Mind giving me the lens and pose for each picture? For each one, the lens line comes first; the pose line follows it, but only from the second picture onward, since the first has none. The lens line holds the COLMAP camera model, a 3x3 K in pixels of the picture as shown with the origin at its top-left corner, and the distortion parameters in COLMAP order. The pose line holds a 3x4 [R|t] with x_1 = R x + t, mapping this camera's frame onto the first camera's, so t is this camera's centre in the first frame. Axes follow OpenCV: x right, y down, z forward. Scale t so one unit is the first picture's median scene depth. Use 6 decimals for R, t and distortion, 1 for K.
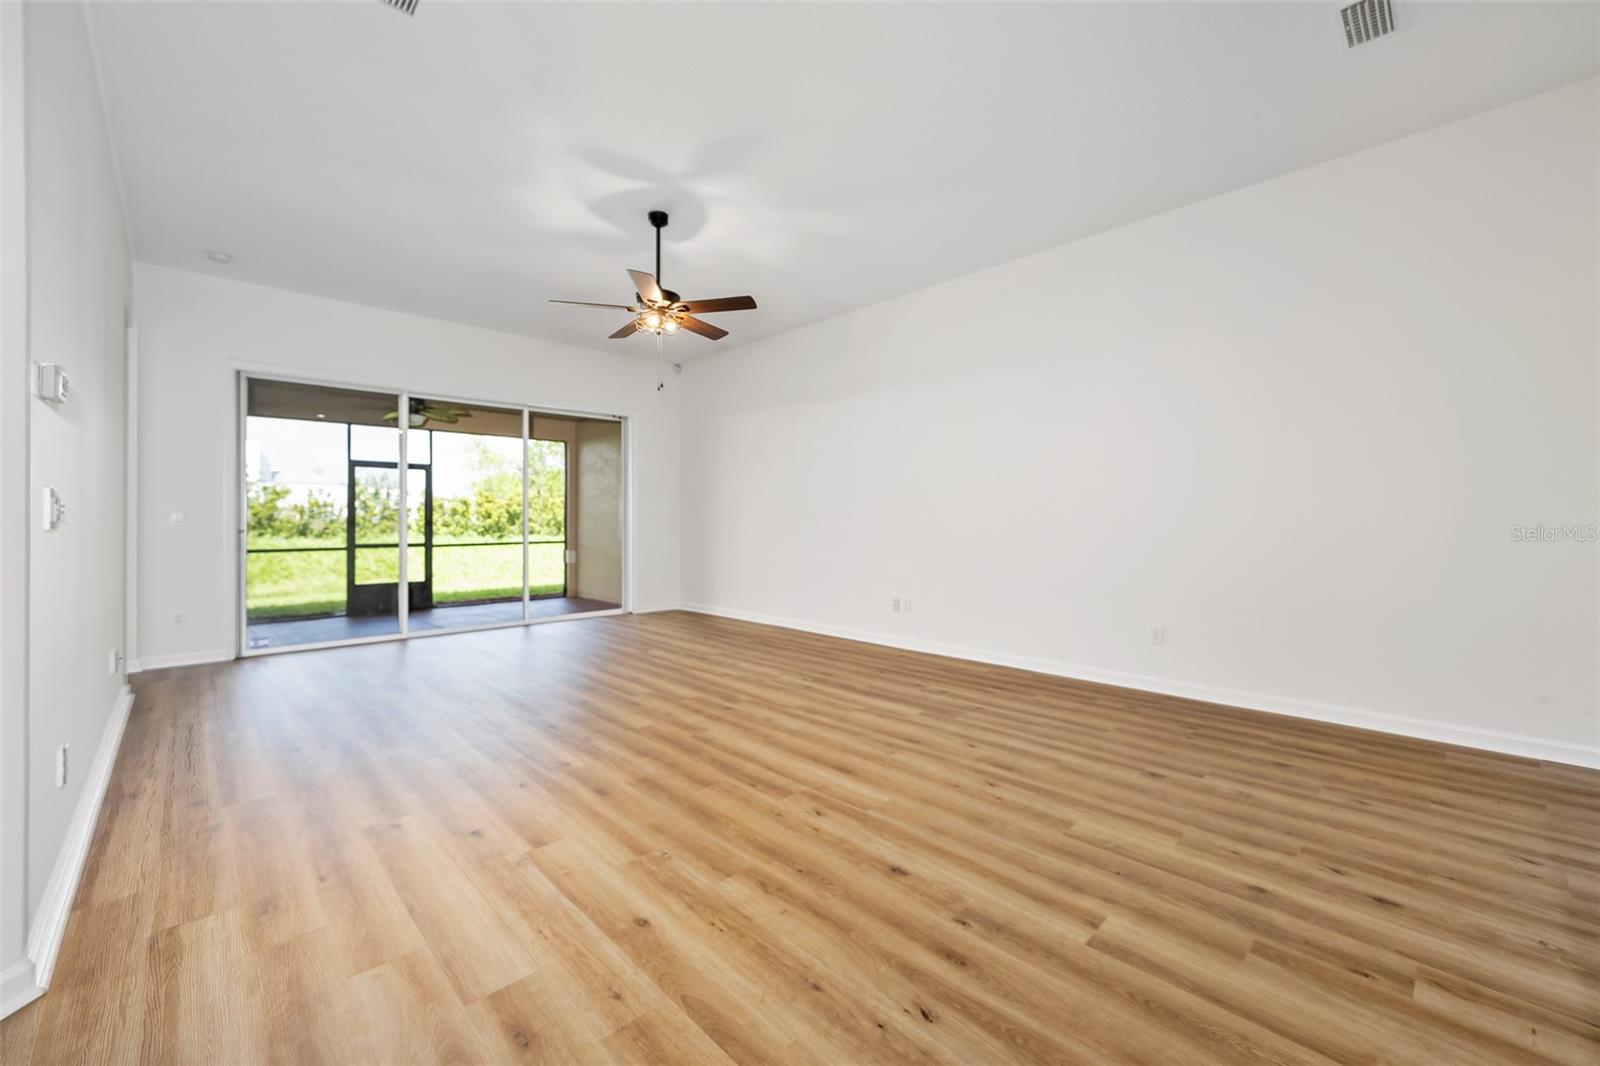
lens RADIAL K [[646.7, 0, 801.3], [0, 646.7, 517.5], [0, 0, 1]] dist [-0.001142, -0.000002]
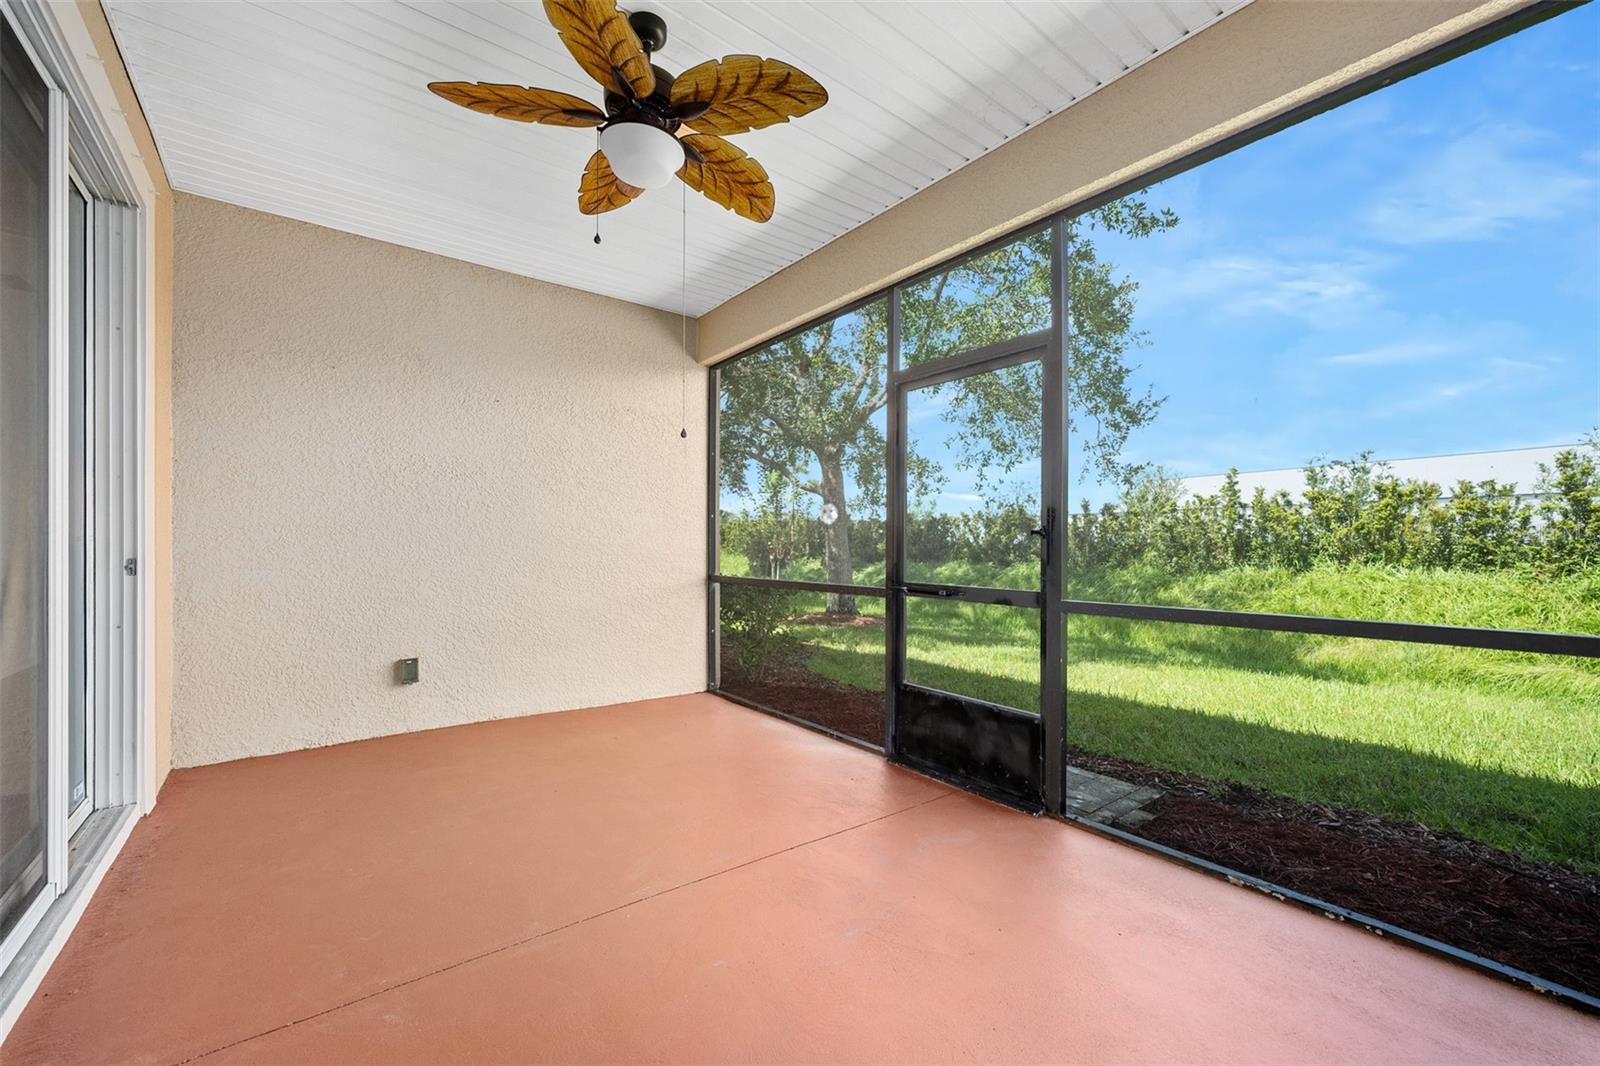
lens RADIAL K [[640.6, 0, 804.9], [0, 640.6, 542.1], [0, 0, 1]] dist [-0.000981, -0.000037]
pose [[-0.097626, -0.001239, -0.995222, -0.678005], [0.001131, 0.999998, -0.001356, 0.036977], [0.995222, -0.001258, -0.097625, 2.310225]]
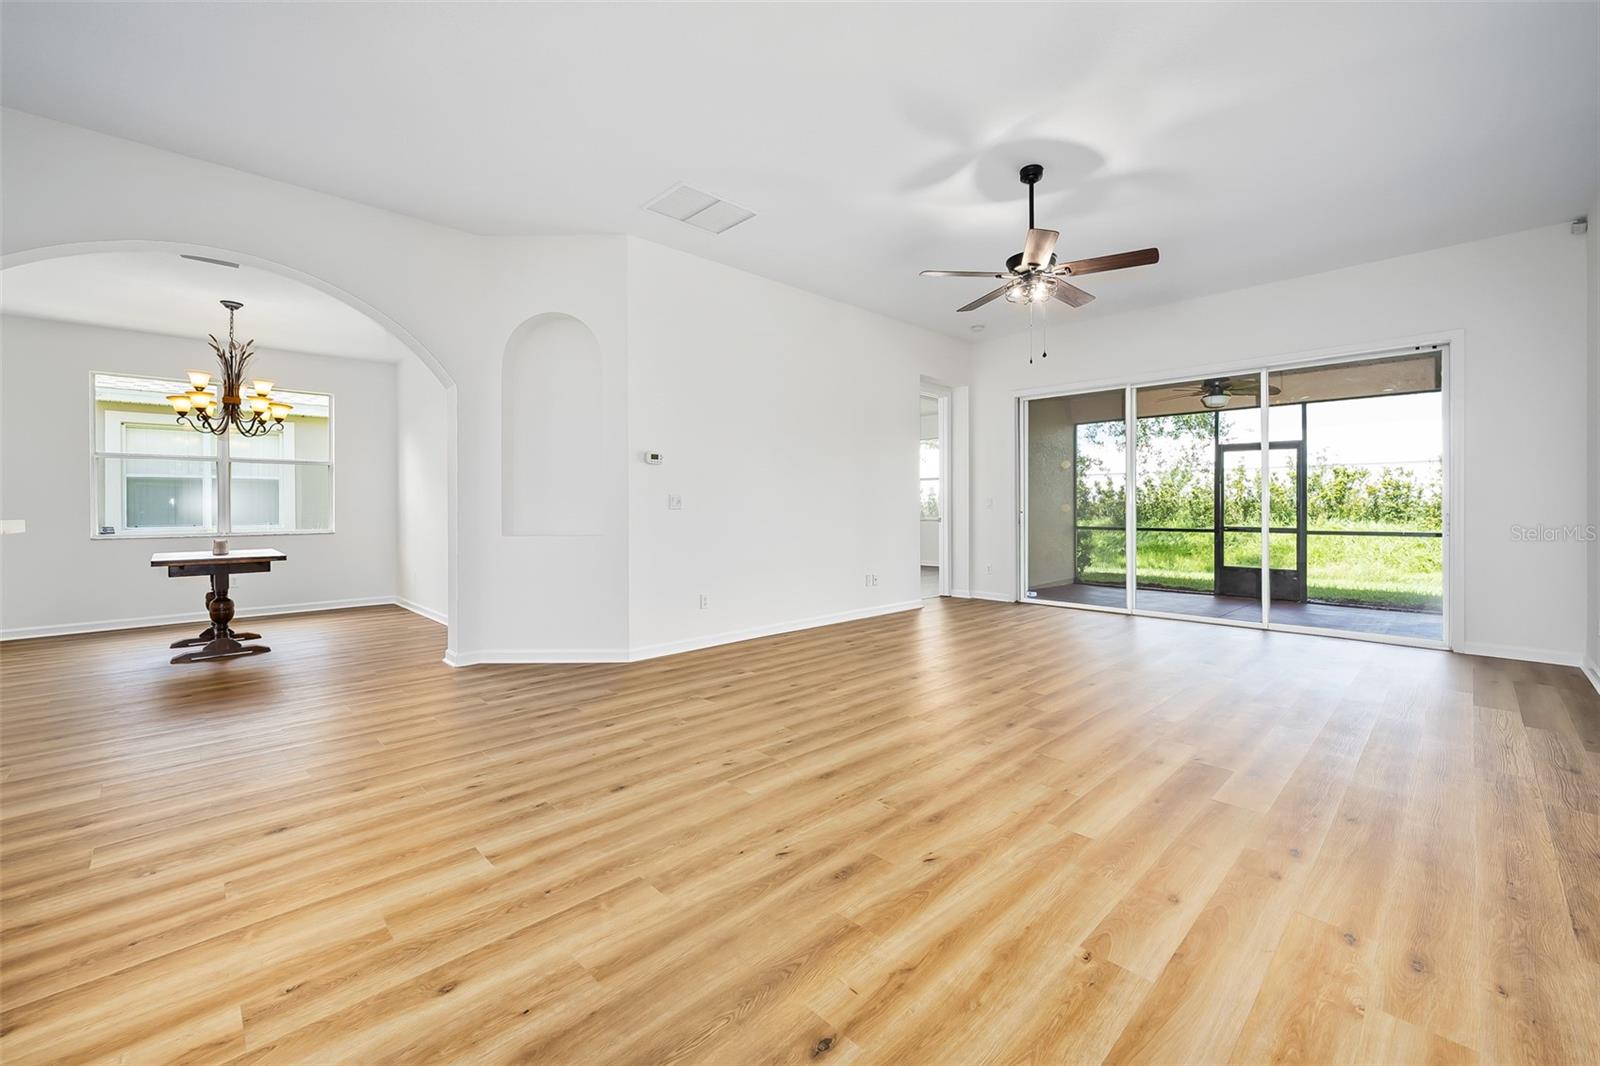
lens RADIAL K [[646.7, 0, 801.3], [0, 646.7, 517.5], [0, 0, 1]] dist [-0.001142, -0.000002]
pose [[0.005949, 0.022390, -0.999732, 0.790028], [0.006608, 0.999727, 0.022429, -0.003826], [0.999960, -0.006740, 0.005799, 0.763282]]
